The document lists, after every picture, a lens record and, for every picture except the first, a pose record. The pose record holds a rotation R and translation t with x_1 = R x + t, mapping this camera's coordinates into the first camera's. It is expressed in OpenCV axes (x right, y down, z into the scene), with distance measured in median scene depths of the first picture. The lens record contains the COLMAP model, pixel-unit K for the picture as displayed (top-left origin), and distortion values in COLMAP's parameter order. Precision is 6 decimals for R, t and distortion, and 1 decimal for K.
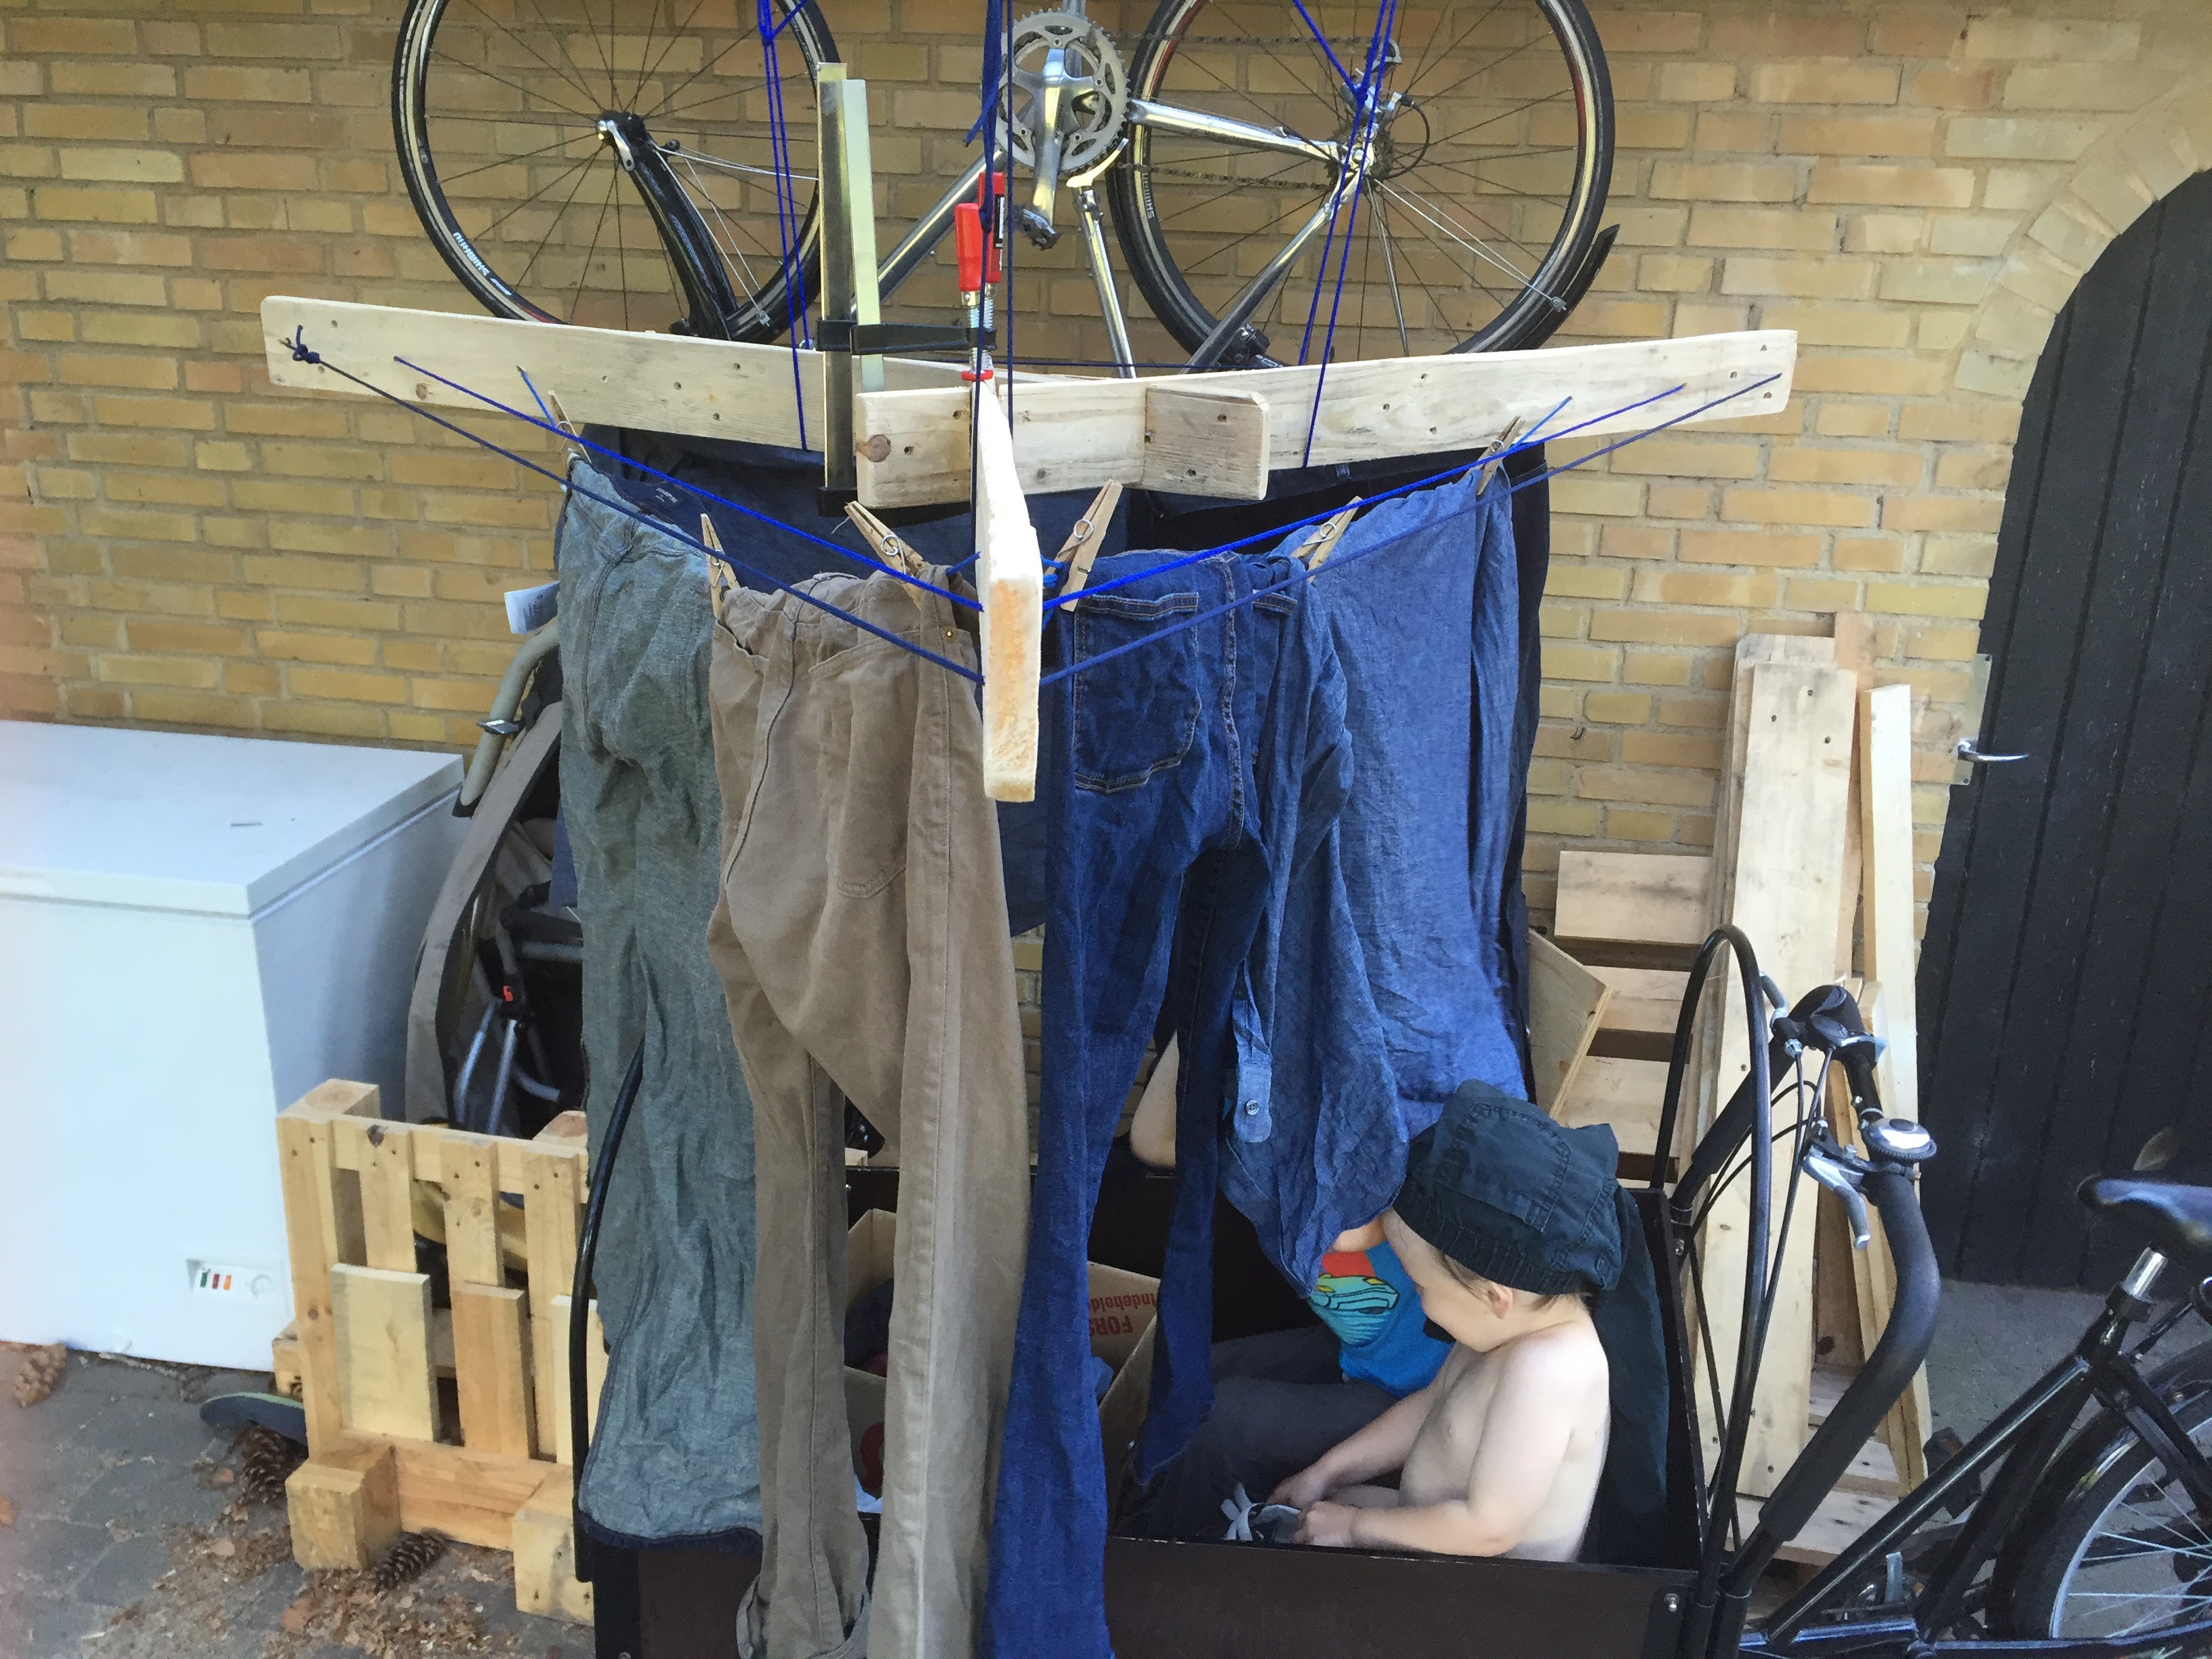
lens RADIAL K [[1906.5, 0, 1111.9], [0, 1906.5, 838.2], [0, 0, 1]] dist [0.087675, -0.123279]
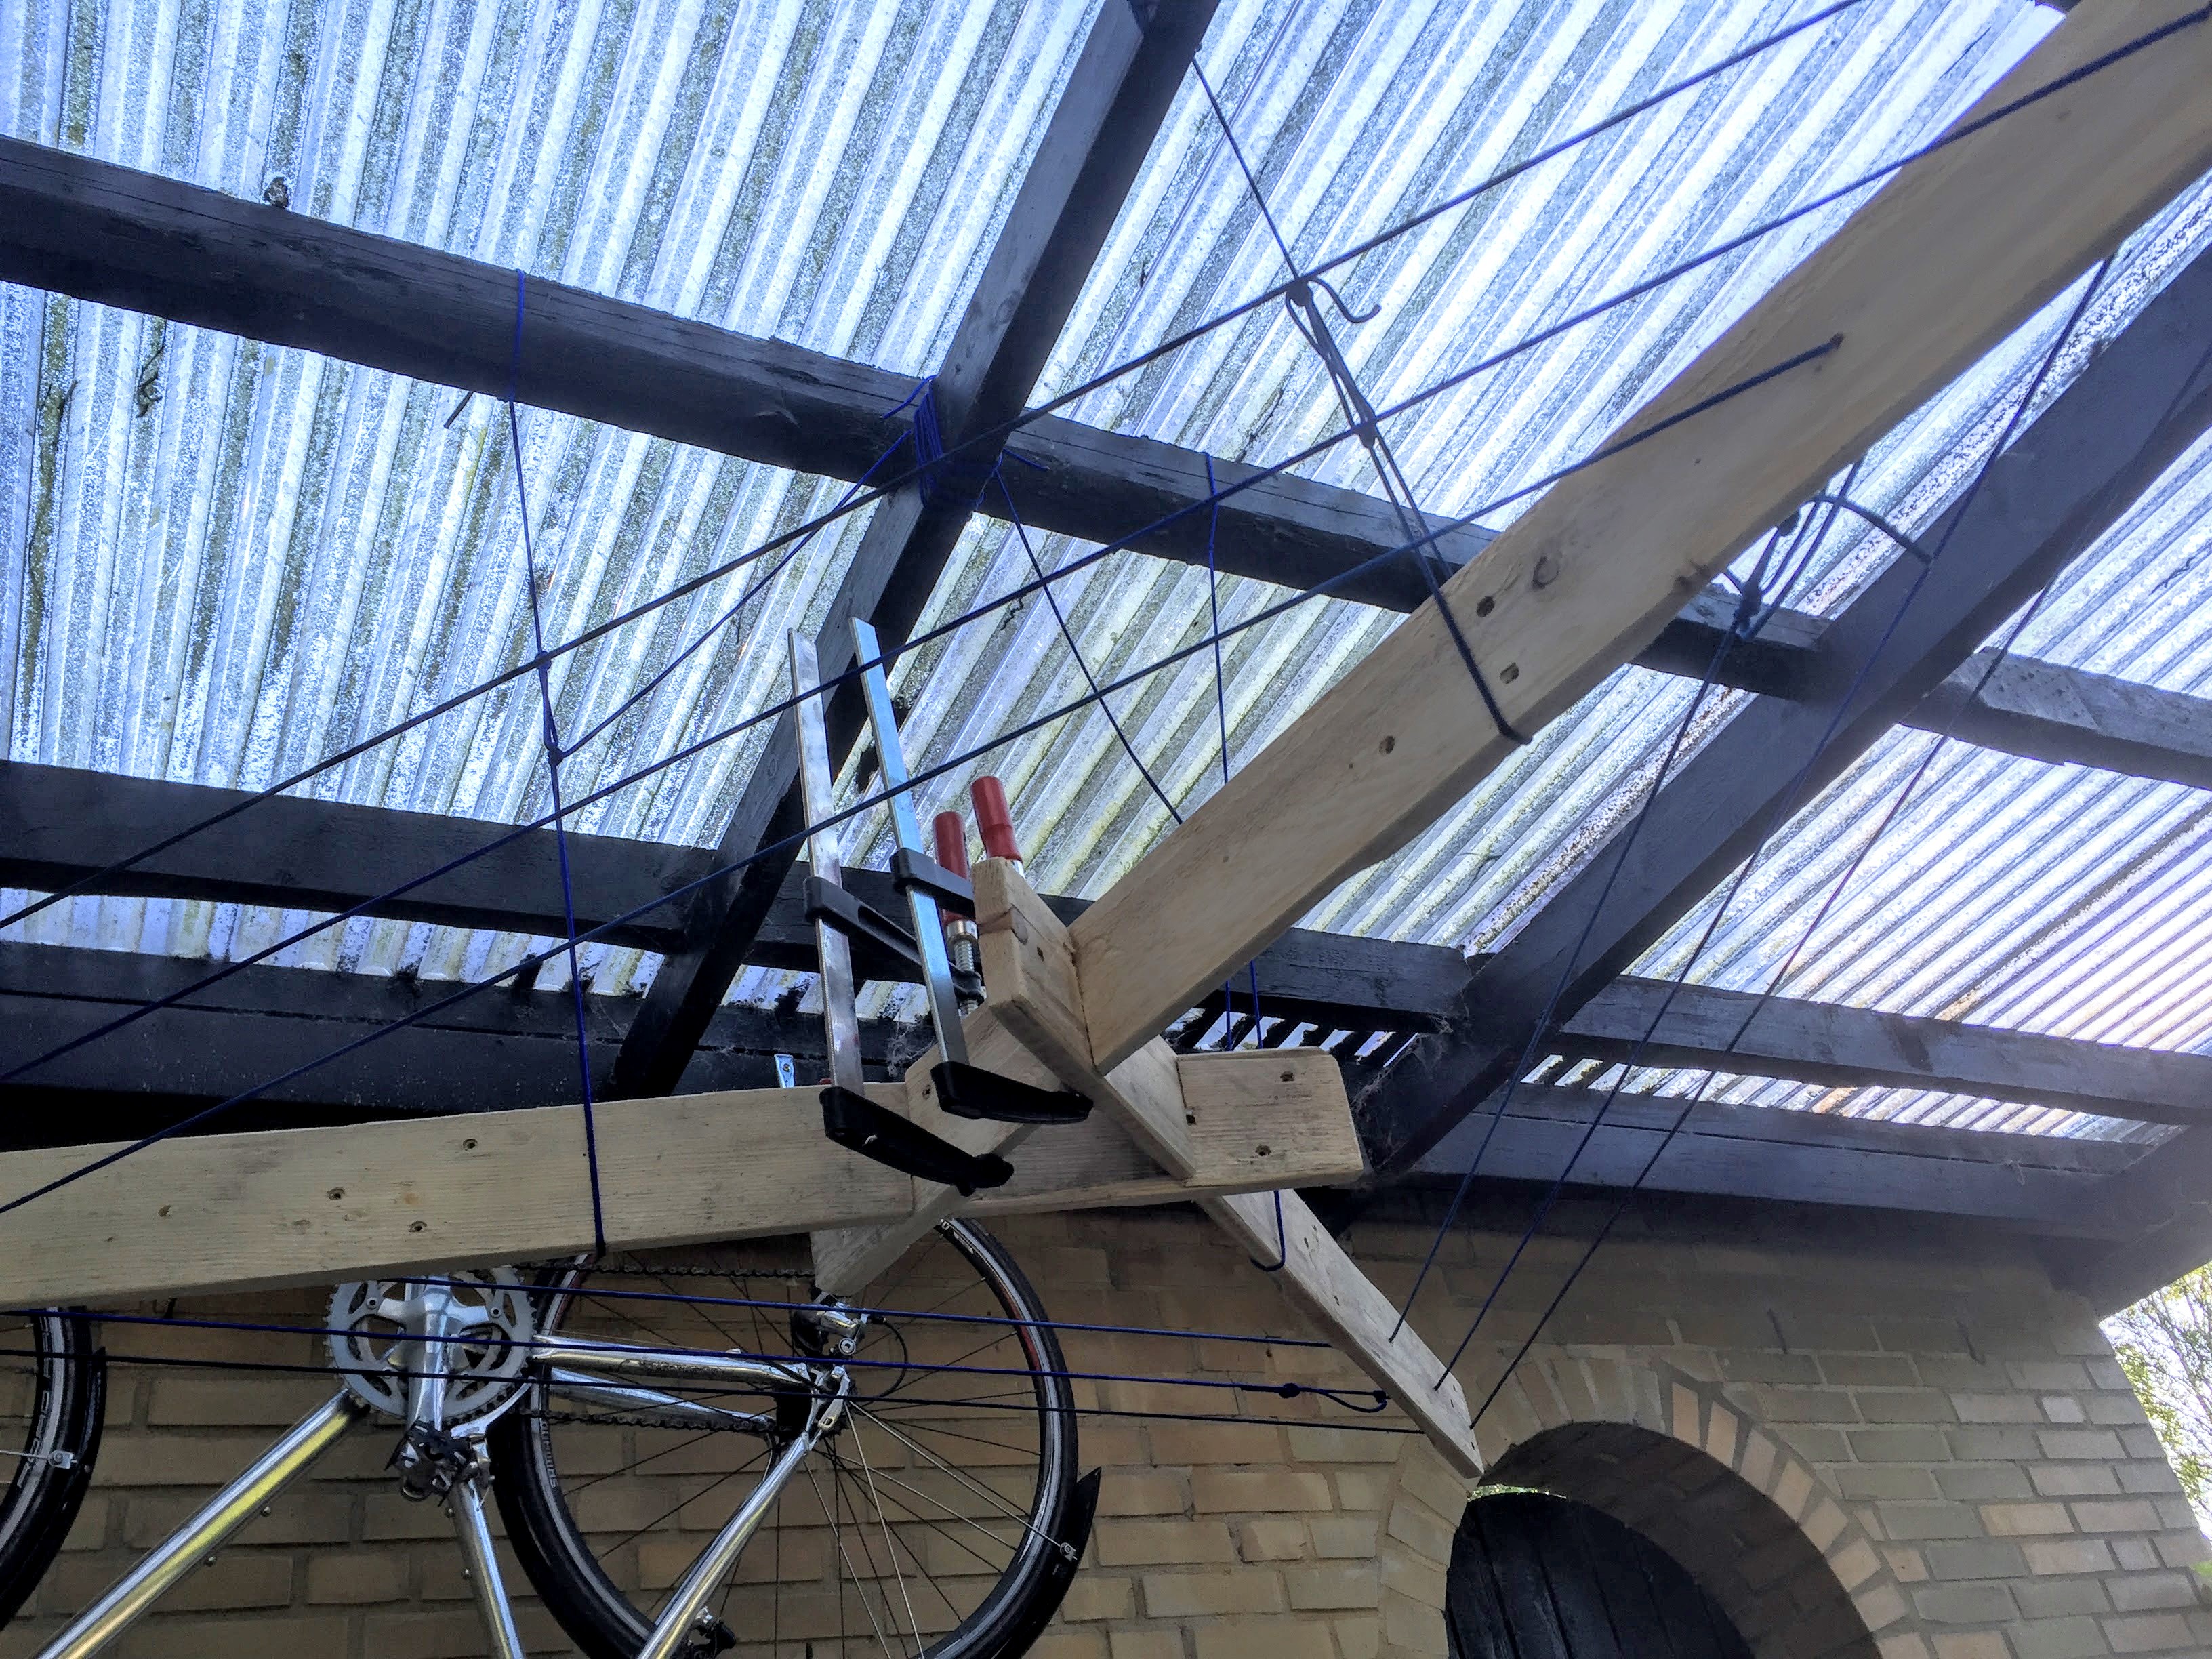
lens RADIAL K [[1906.5, 0, 1111.9], [0, 1906.5, 838.2], [0, 0, 1]] dist [0.087675, -0.123279]
pose [[0.793391, 0.209580, 0.571496, -0.283213], [0.381171, 0.560947, -0.734879, 0.162463], [-0.474595, 0.800884, 0.365164, 0.424499]]
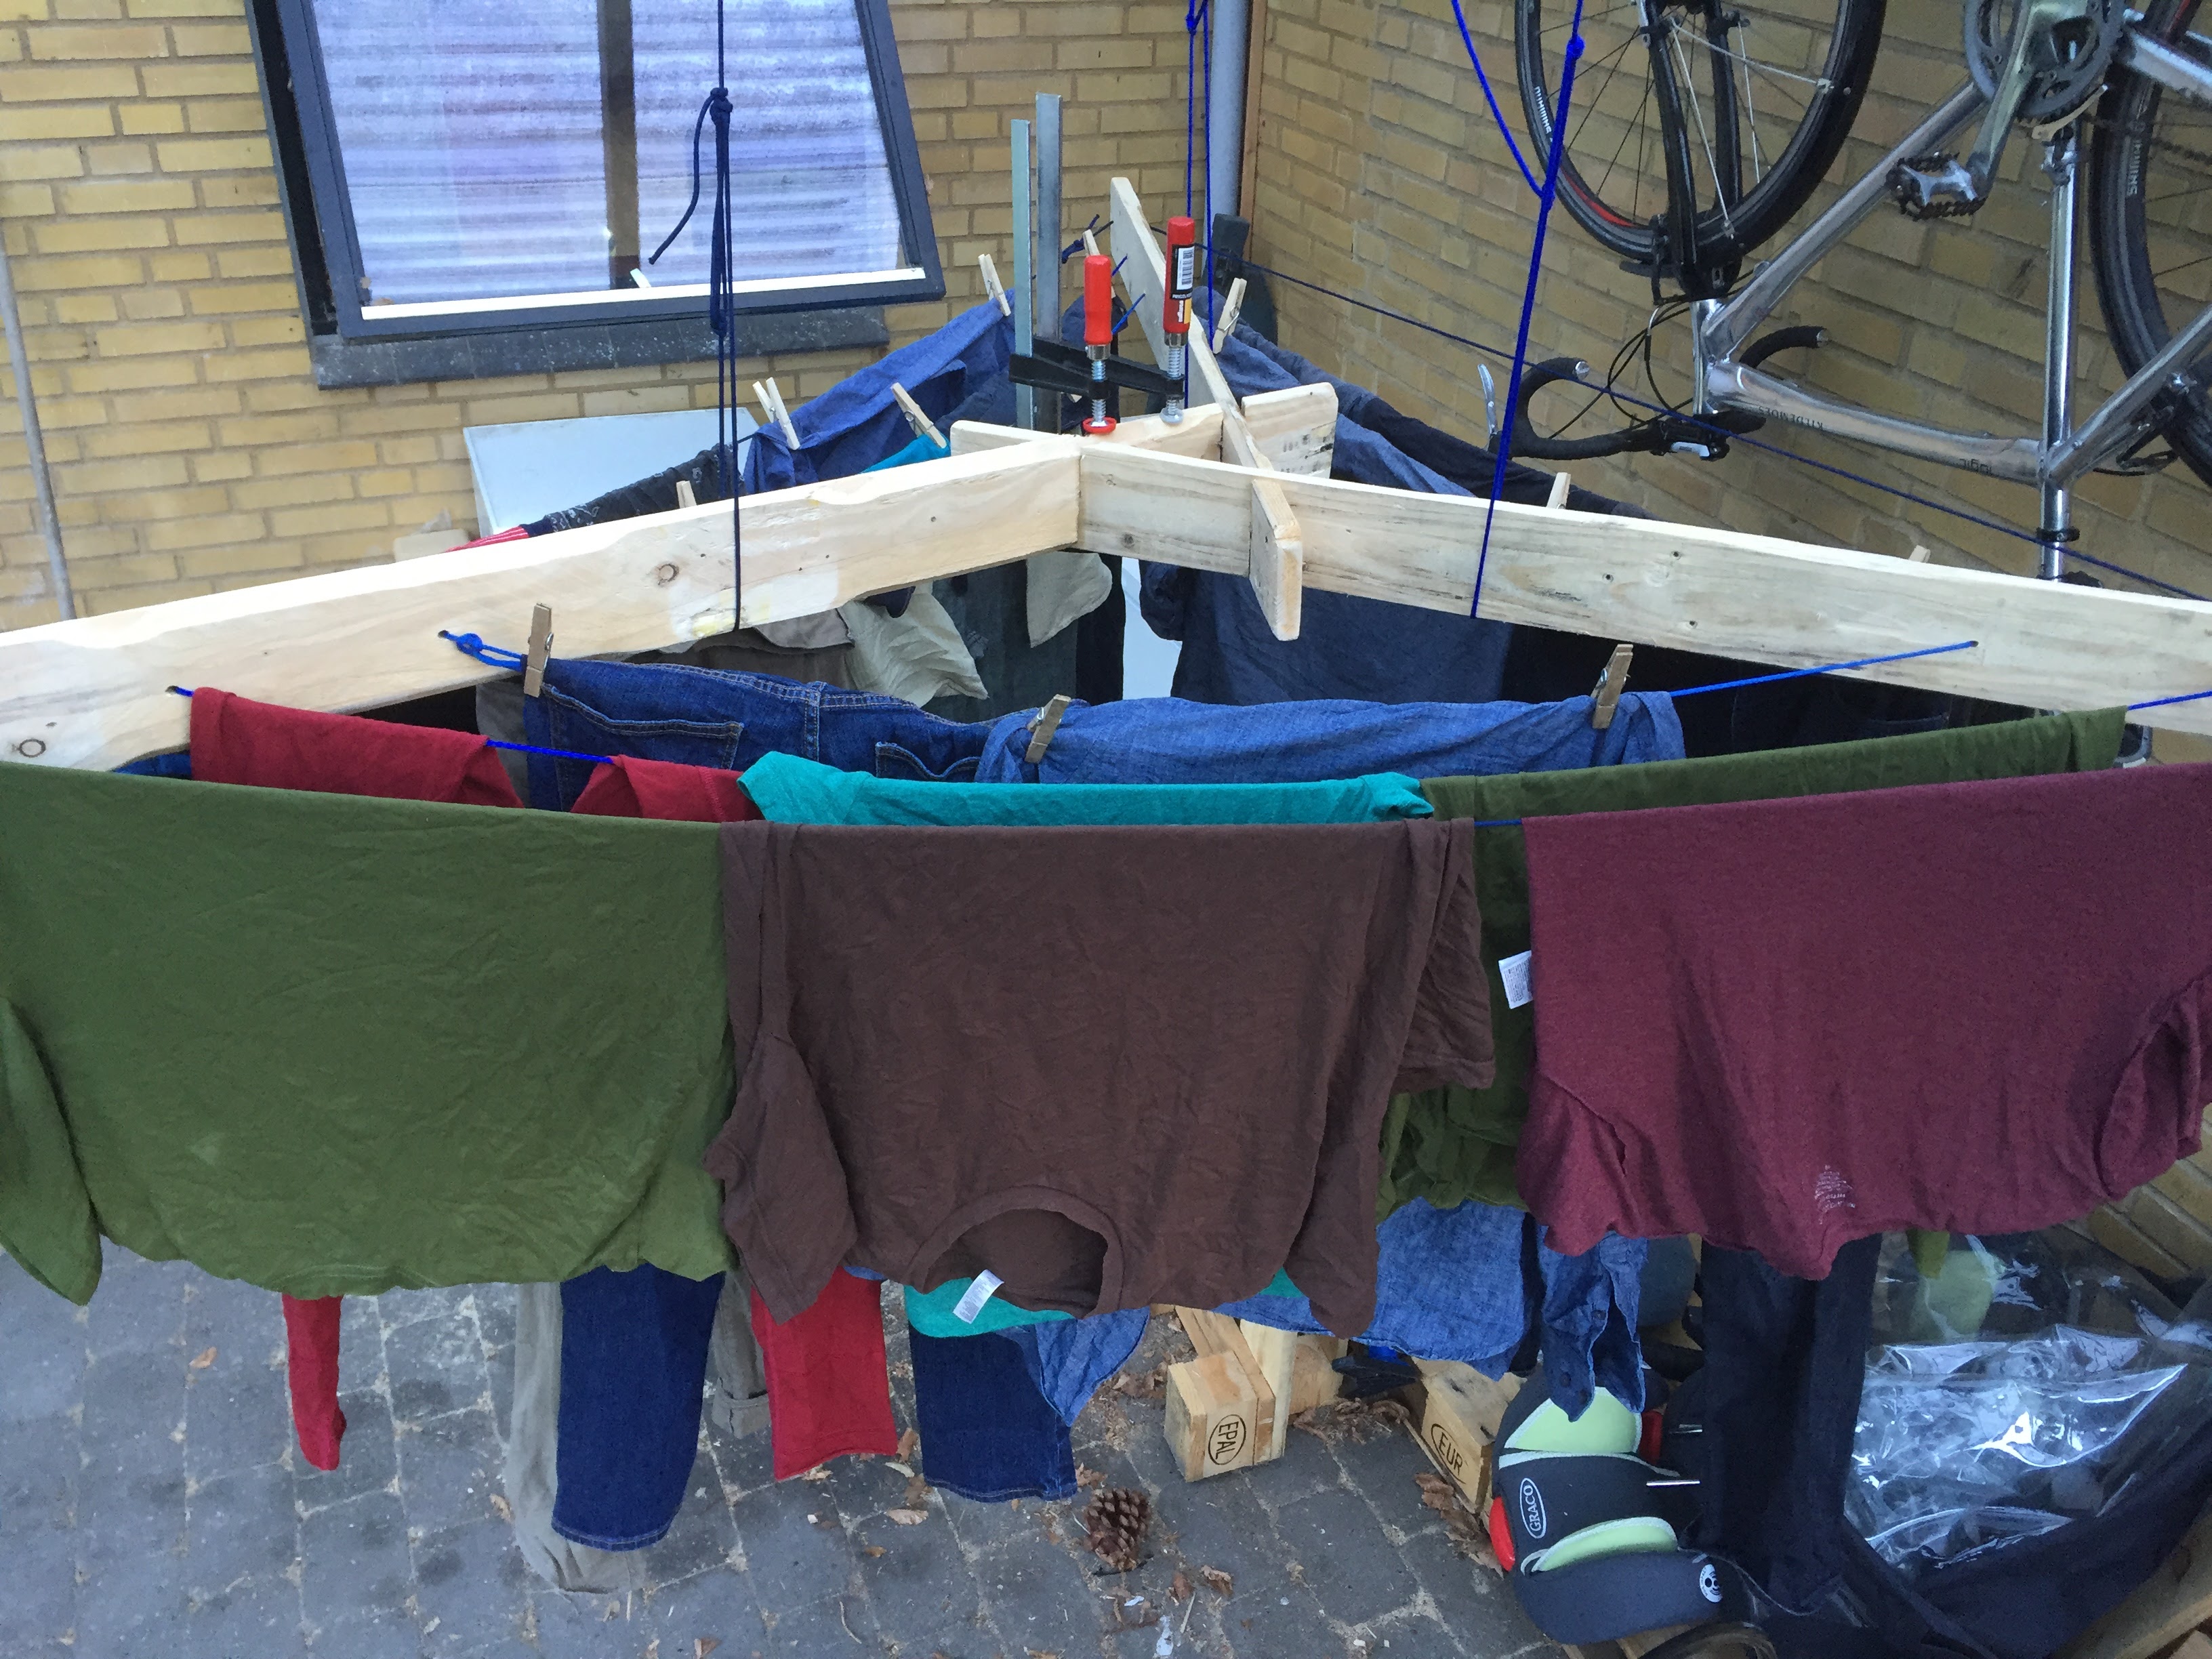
lens RADIAL K [[1906.9, 0, 1100.6], [0, 1906.9, 808.5], [0, 0, 1]] dist [0.101195, -0.128307]
pose [[0.530490, 0.406259, -0.743998, 0.450198], [-0.285131, 0.912053, 0.294720, -0.214769], [0.798299, 0.055791, 0.599672, 0.259800]]
